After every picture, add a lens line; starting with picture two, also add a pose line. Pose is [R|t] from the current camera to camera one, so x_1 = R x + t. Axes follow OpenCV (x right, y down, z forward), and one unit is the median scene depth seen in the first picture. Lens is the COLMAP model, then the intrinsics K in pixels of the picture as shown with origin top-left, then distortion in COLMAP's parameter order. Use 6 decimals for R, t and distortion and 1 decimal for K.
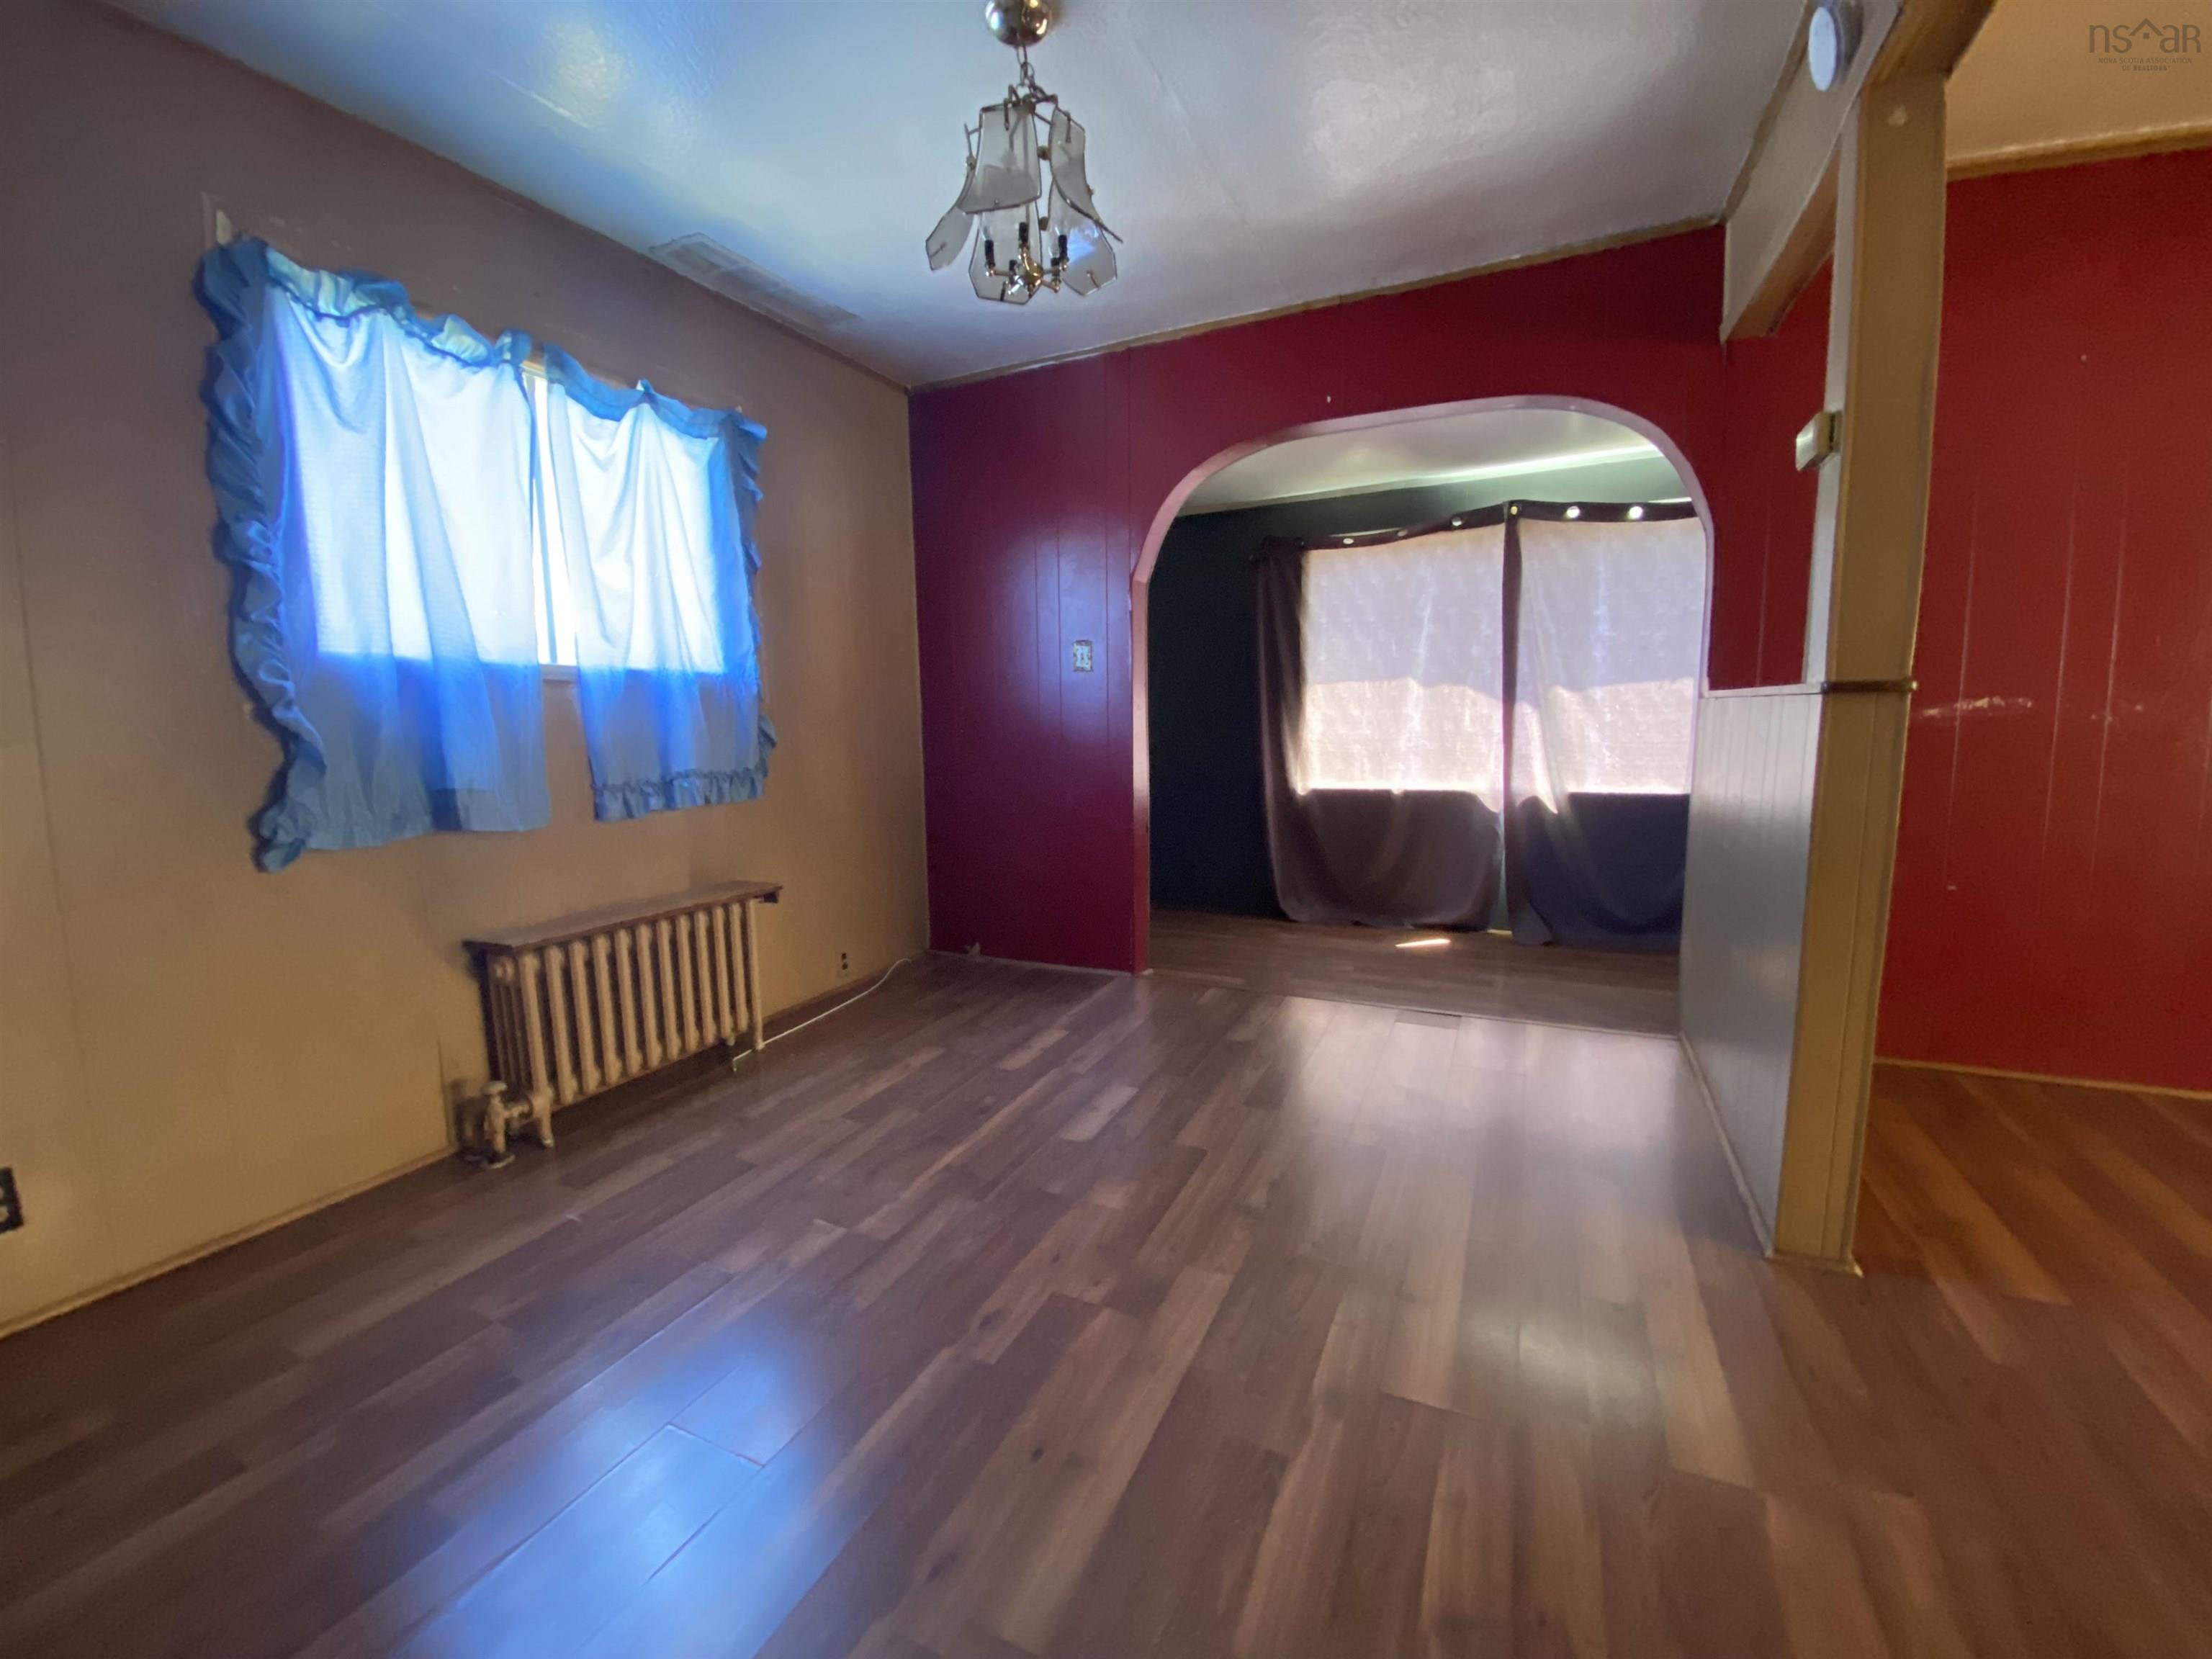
lens RADIAL K [[874.1, 0, 1102.0], [0, 874.1, 831.5], [0, 0, 1]] dist [0.012524, -0.019916]
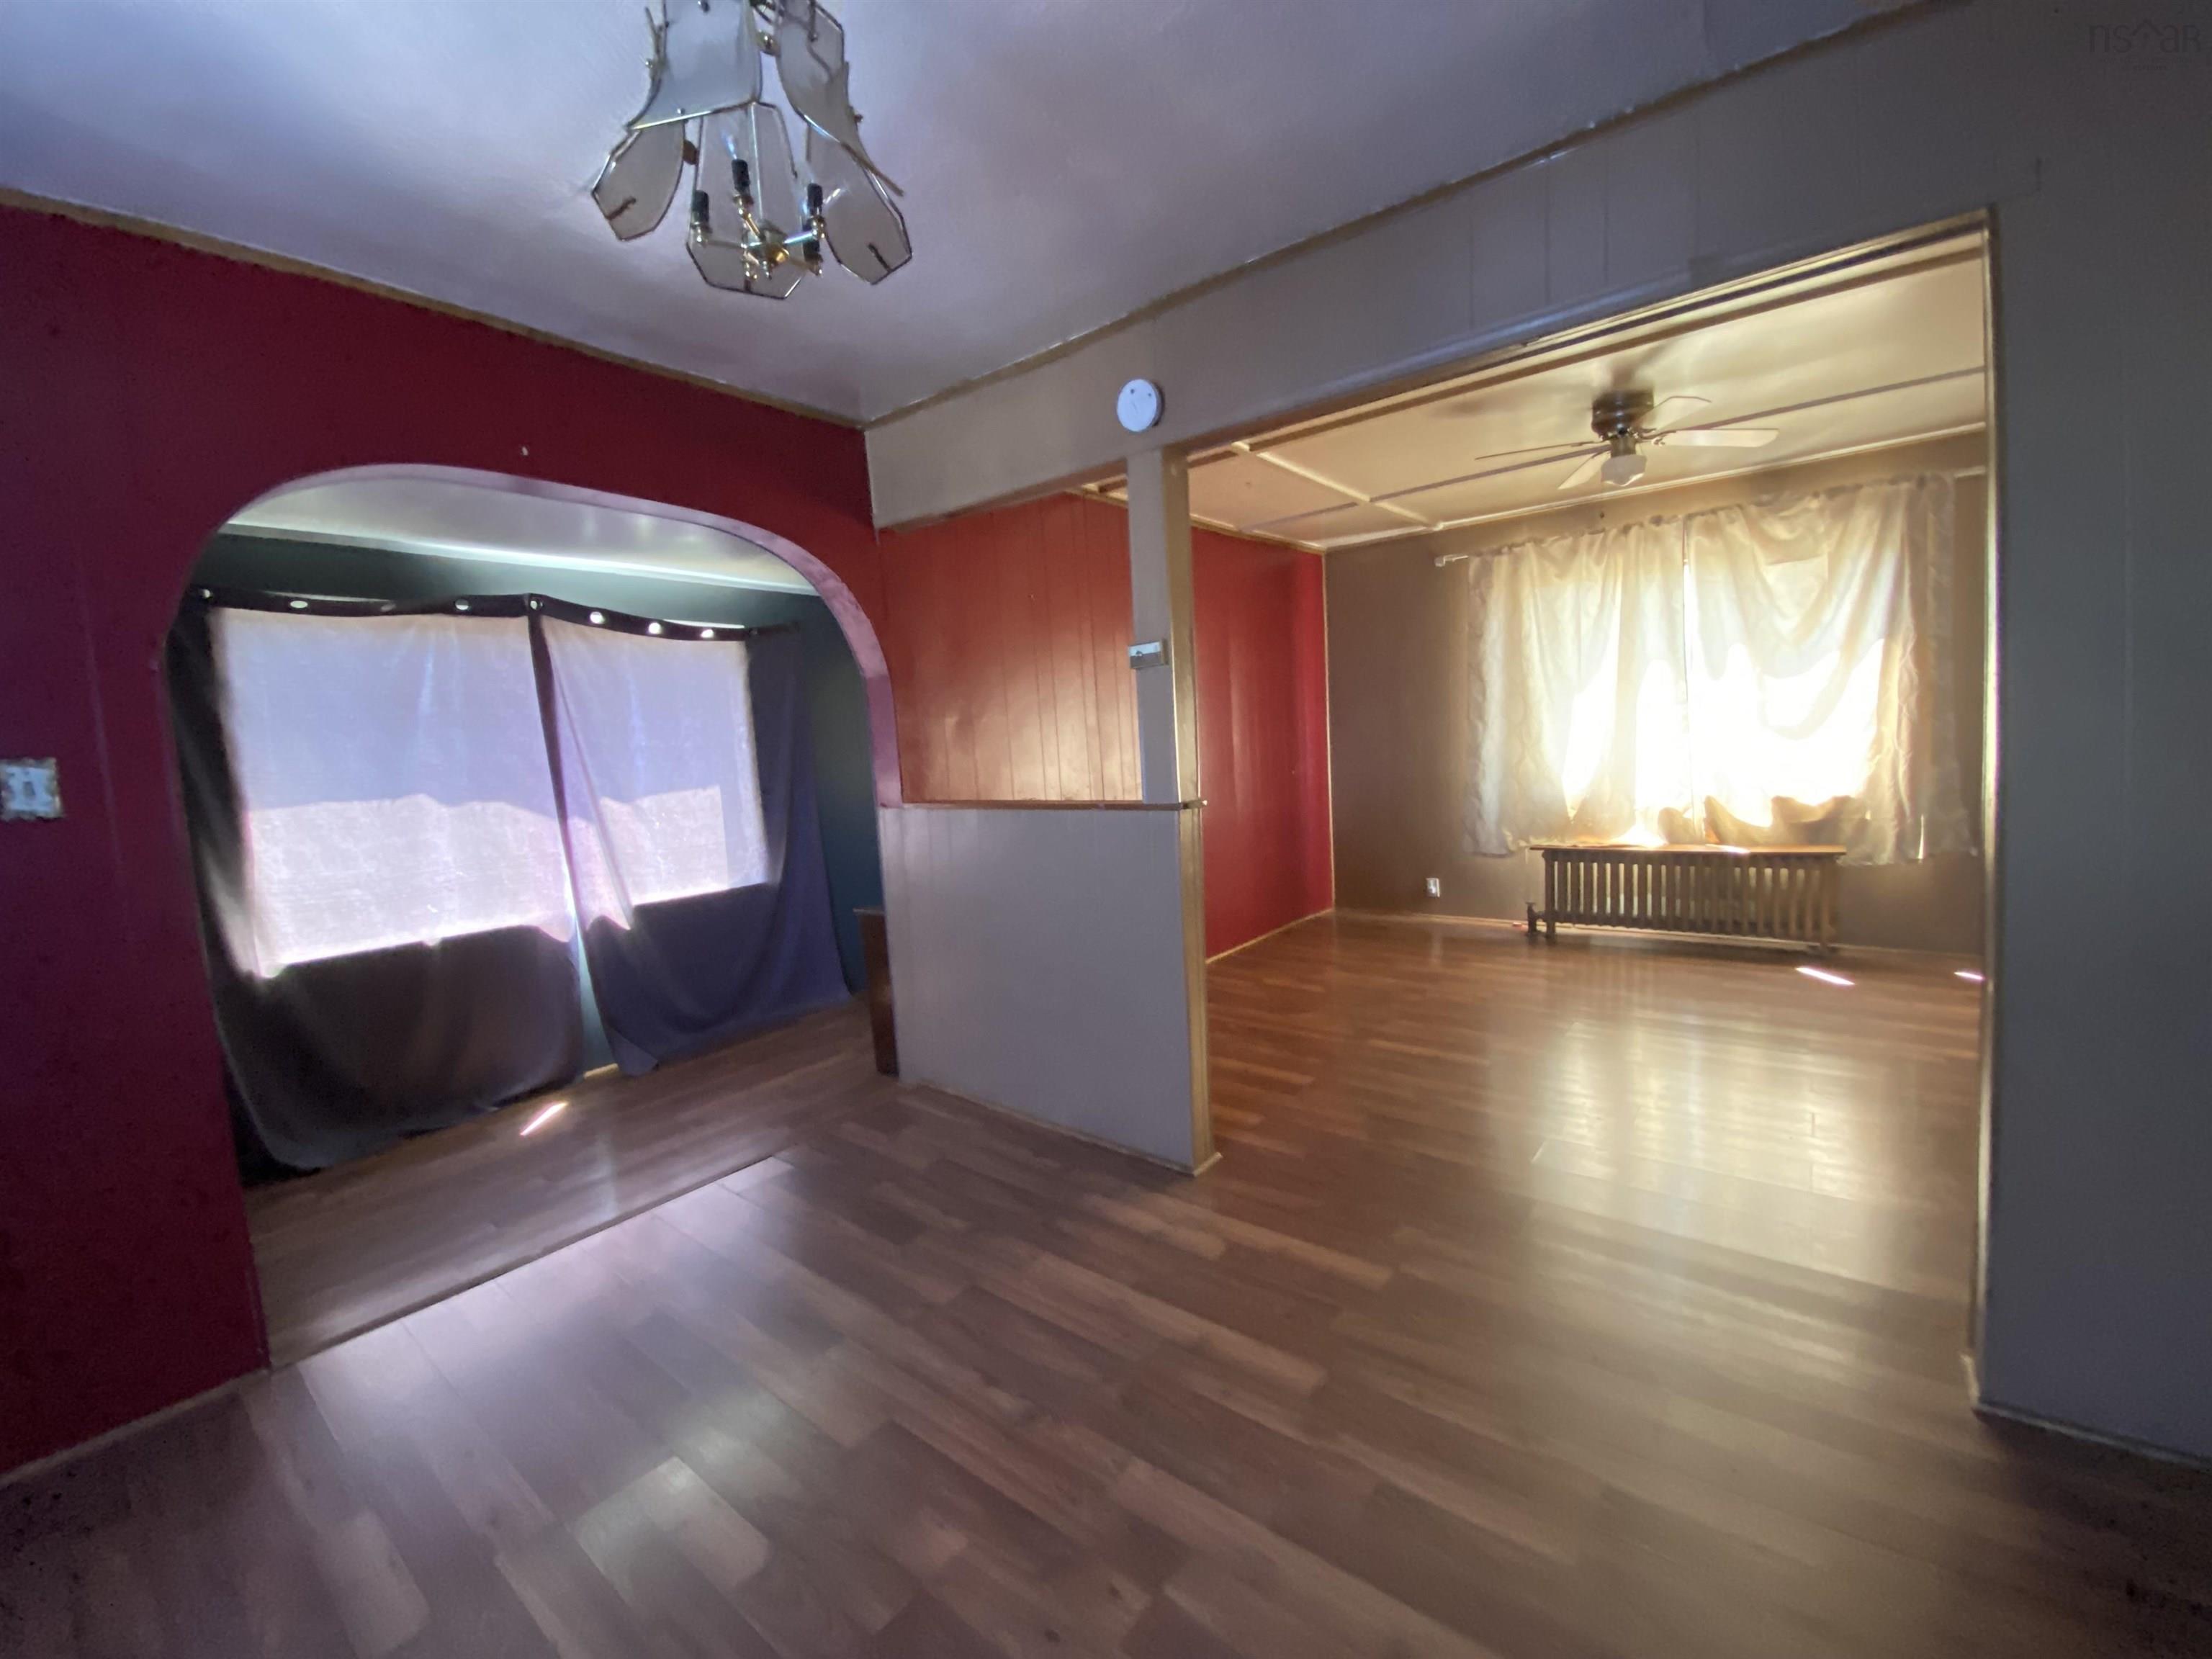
lens RADIAL K [[874.1, 0, 1102.0], [0, 874.1, 831.5], [0, 0, 1]] dist [0.012524, -0.019916]
pose [[0.232762, -0.084277, 0.968875, -0.273286], [0.176751, 0.983313, 0.043070, -0.076378], [-0.956337, 0.161224, 0.243774, 0.268404]]
